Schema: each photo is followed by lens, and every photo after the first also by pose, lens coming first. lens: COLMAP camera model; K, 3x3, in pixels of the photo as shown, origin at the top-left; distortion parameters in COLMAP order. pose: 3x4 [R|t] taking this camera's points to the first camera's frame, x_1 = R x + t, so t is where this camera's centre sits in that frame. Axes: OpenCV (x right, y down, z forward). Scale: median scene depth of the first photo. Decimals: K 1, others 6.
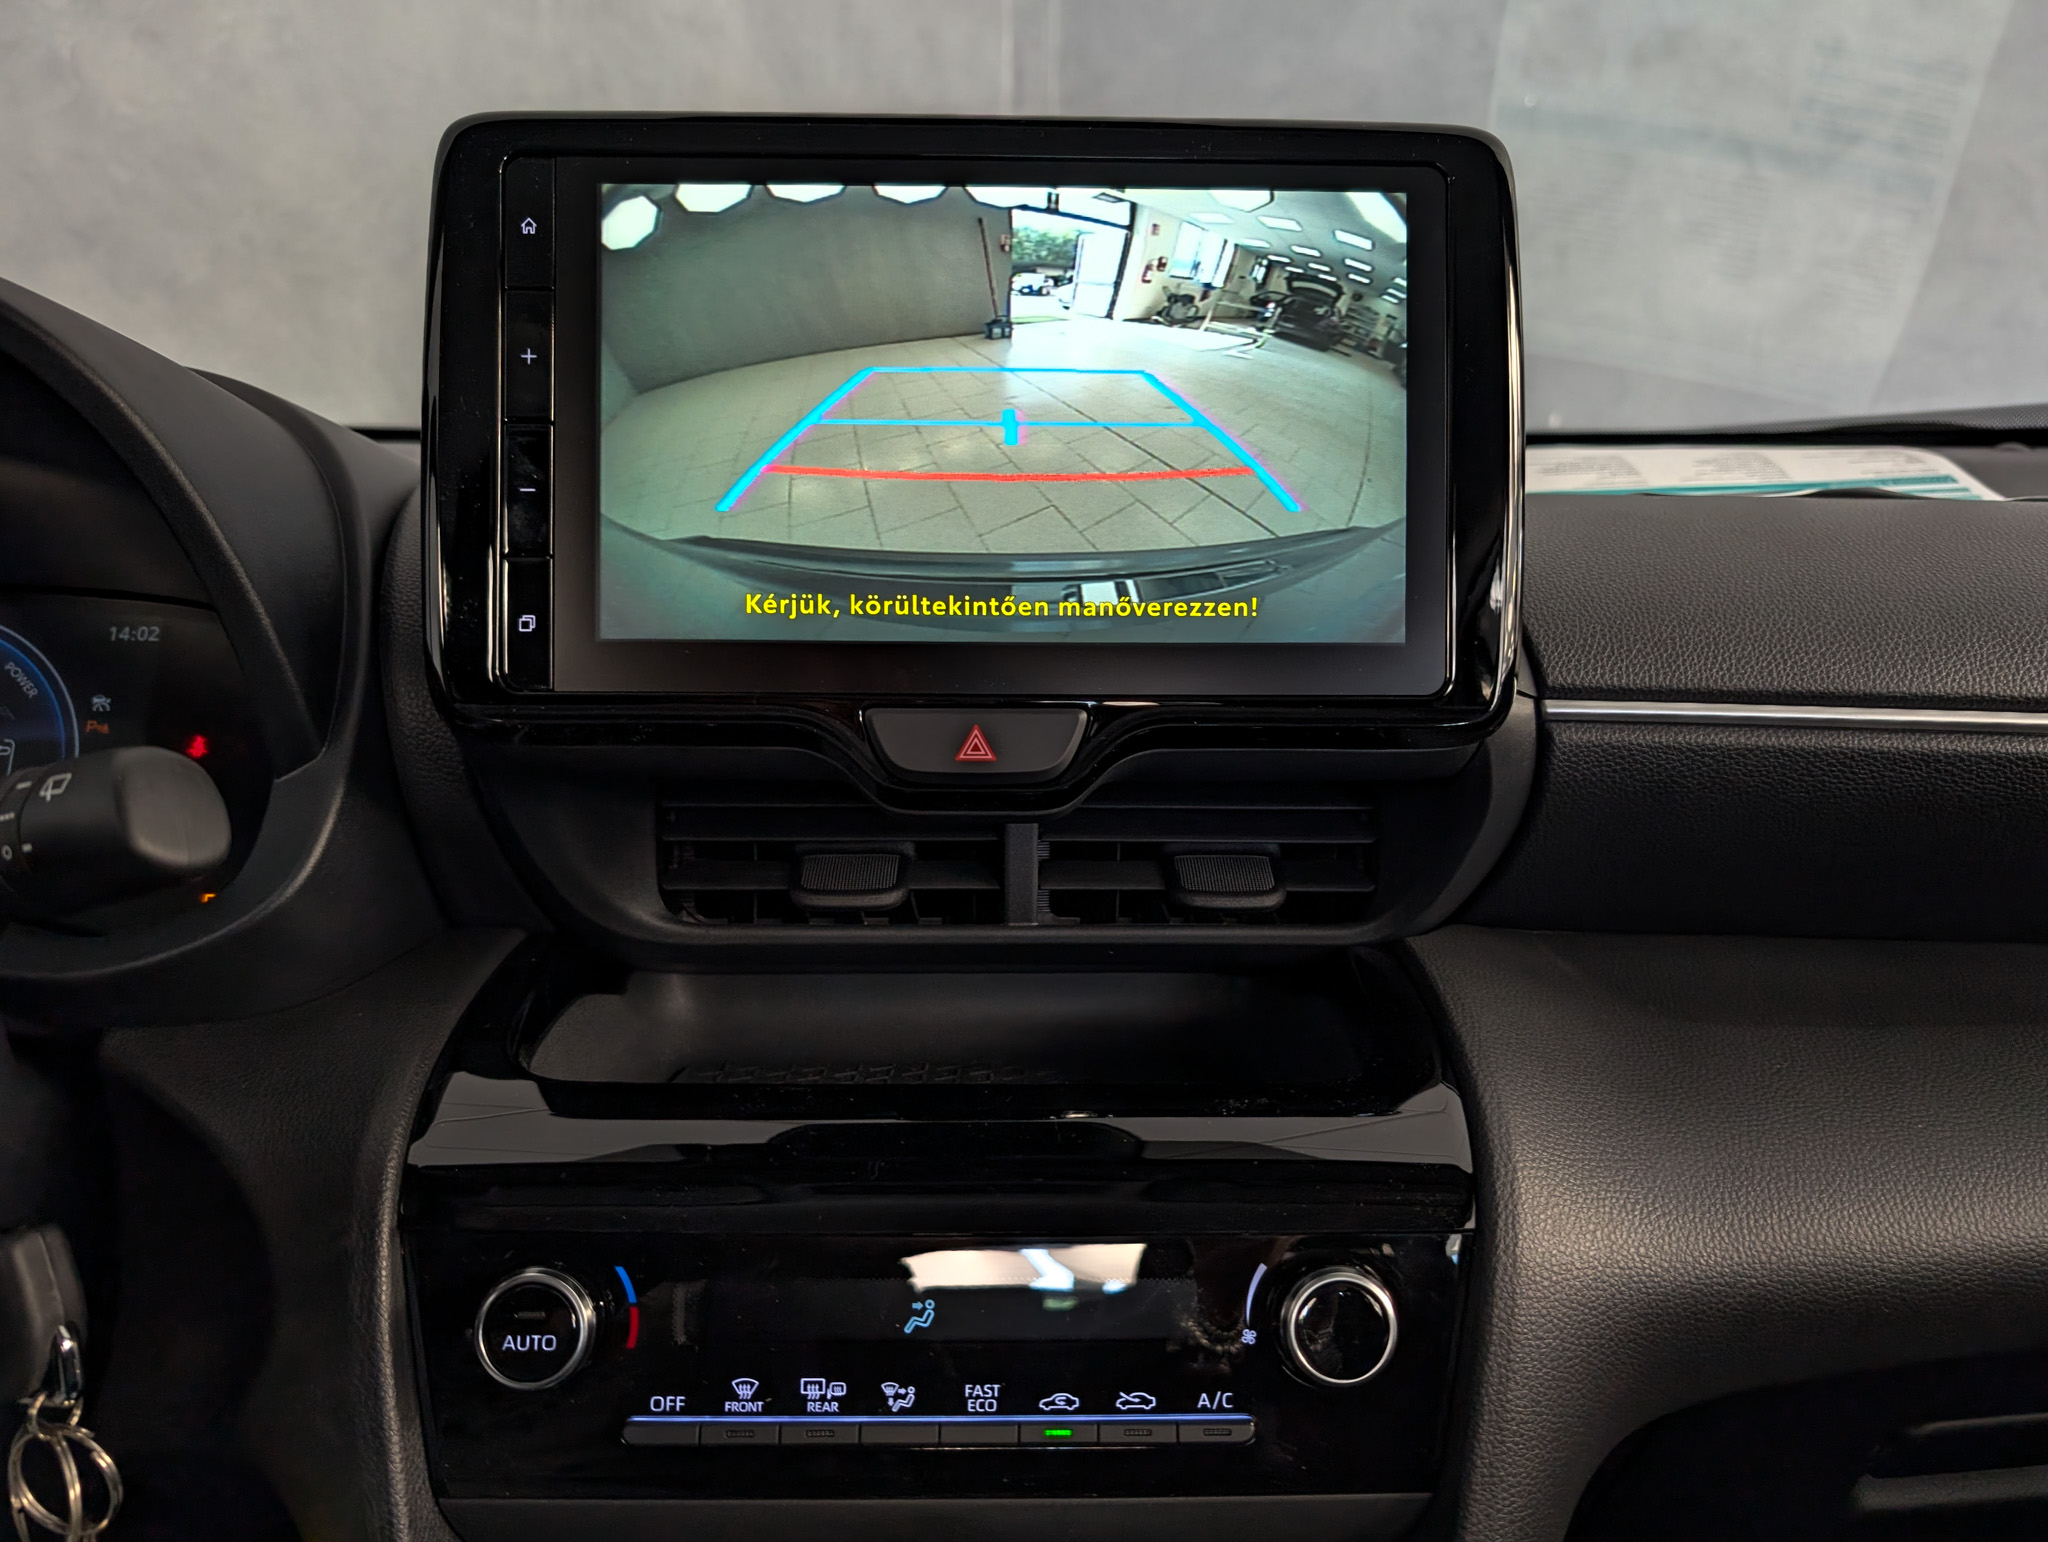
lens RADIAL K [[1559.7, 0, 1039.9], [0, 1559.7, 779.3], [0, 0, 1]] dist [0.005135, 0.000365]
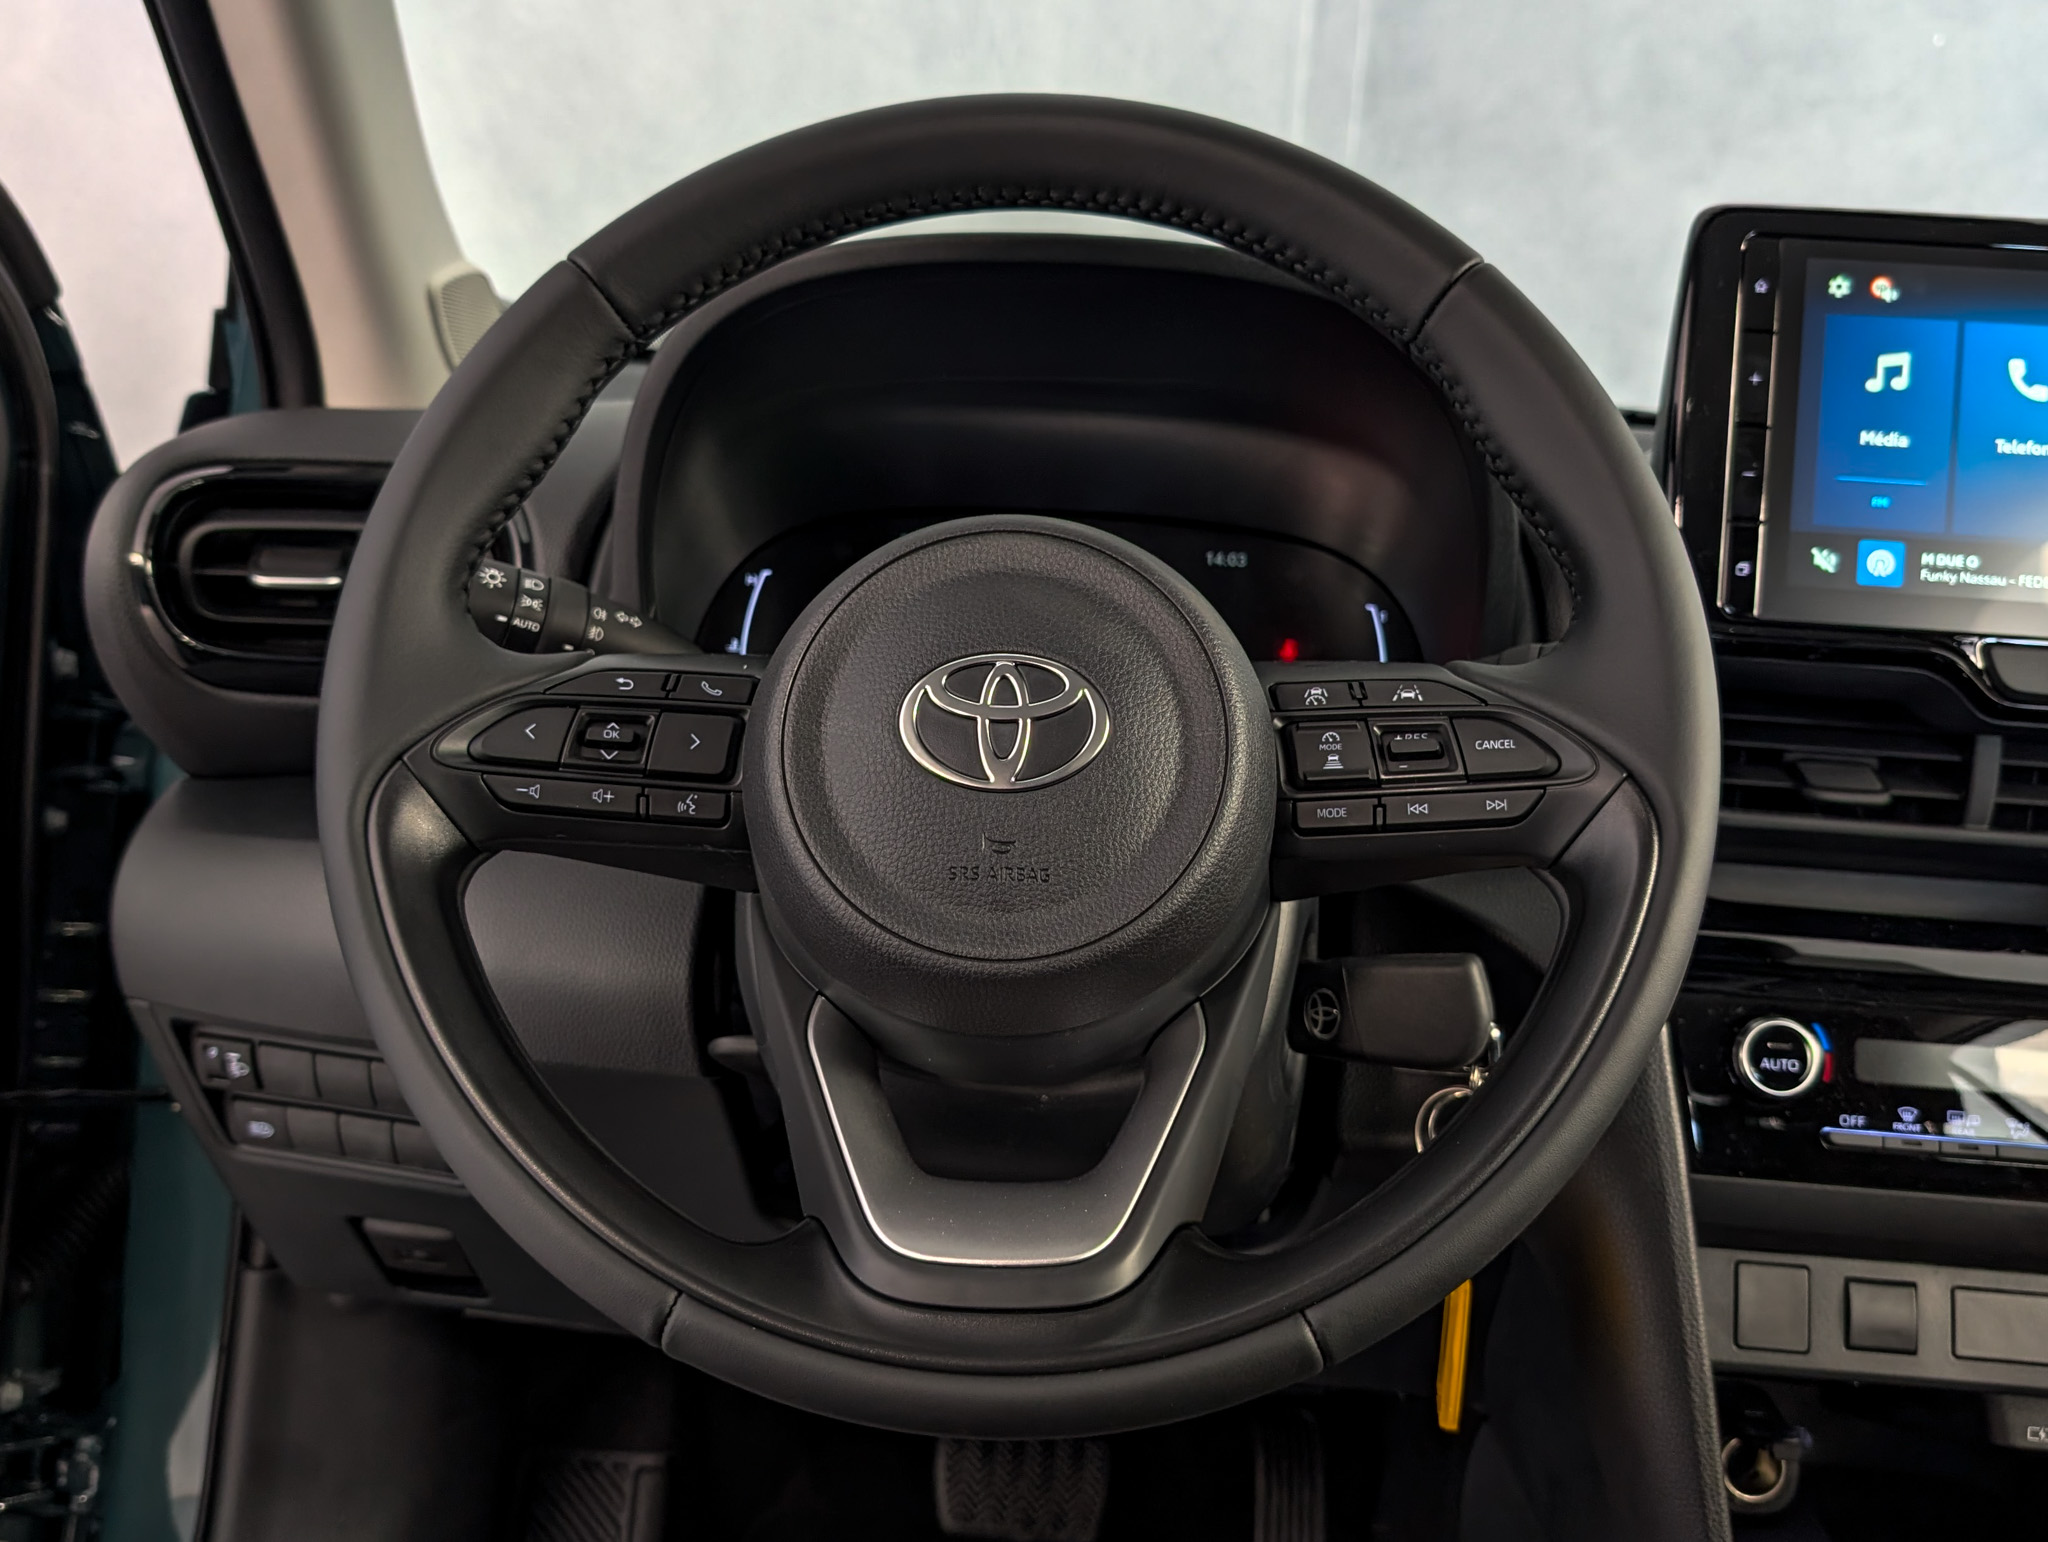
lens RADIAL K [[1912.4, 0, 1024.0], [0, 1912.4, 771.0], [0, 0, 1]] dist [0.008504, -0.020207]
pose [[0.996394, 0.067388, -0.051554, -0.805585], [-0.068047, 0.997620, -0.011136, 0.132765], [0.050681, 0.014604, 0.998608, -0.687389]]
